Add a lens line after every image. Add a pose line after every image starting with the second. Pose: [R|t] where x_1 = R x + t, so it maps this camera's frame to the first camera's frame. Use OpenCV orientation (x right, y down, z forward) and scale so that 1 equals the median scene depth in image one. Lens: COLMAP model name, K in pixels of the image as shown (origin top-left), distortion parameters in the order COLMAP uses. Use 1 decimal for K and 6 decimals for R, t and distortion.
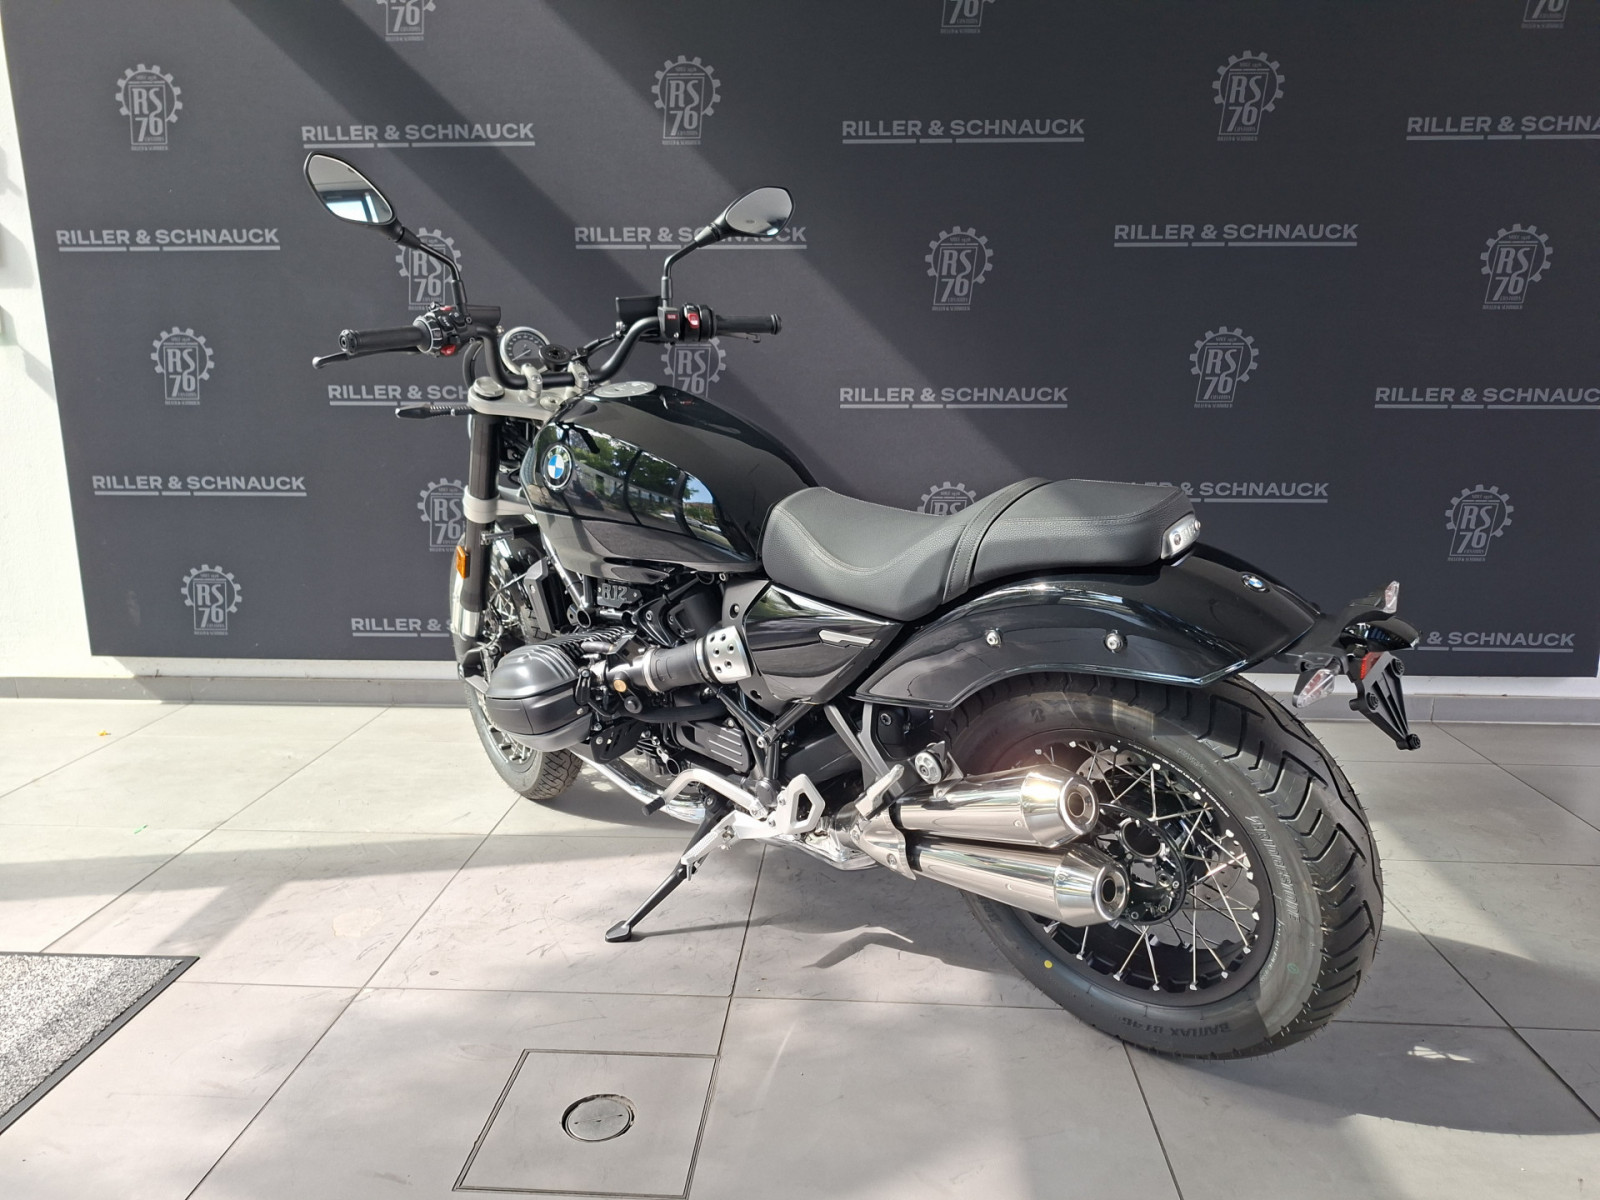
lens RADIAL K [[1085.6, 0, 800.0], [0, 1085.6, 600.0], [0, 0, 1]] dist [0.049446, -0.045505]
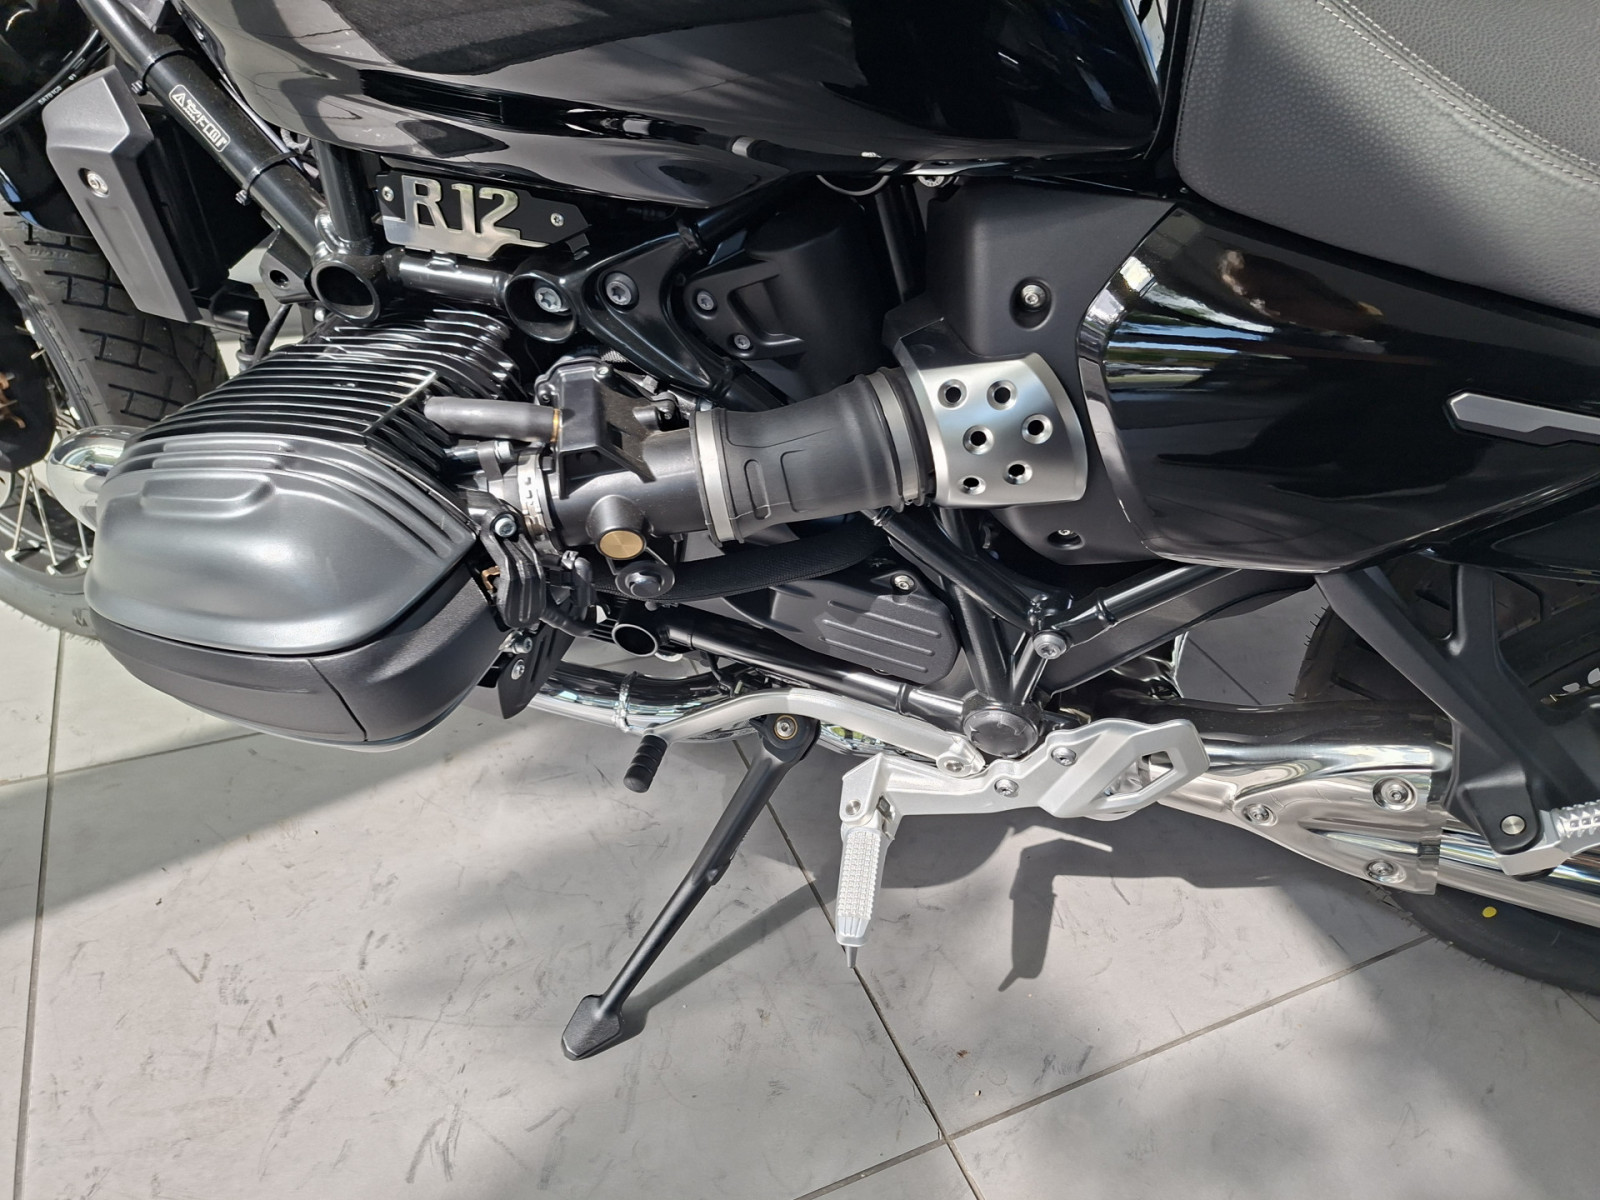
lens RADIAL K [[1085.6, 0, 800.0], [0, 1085.6, 600.0], [0, 0, 1]] dist [0.049446, -0.045505]
pose [[0.868297, -0.209572, 0.449601, -0.378197], [-0.017648, 0.892745, 0.450217, -0.074539], [-0.495731, -0.398856, 0.771469, 1.008702]]
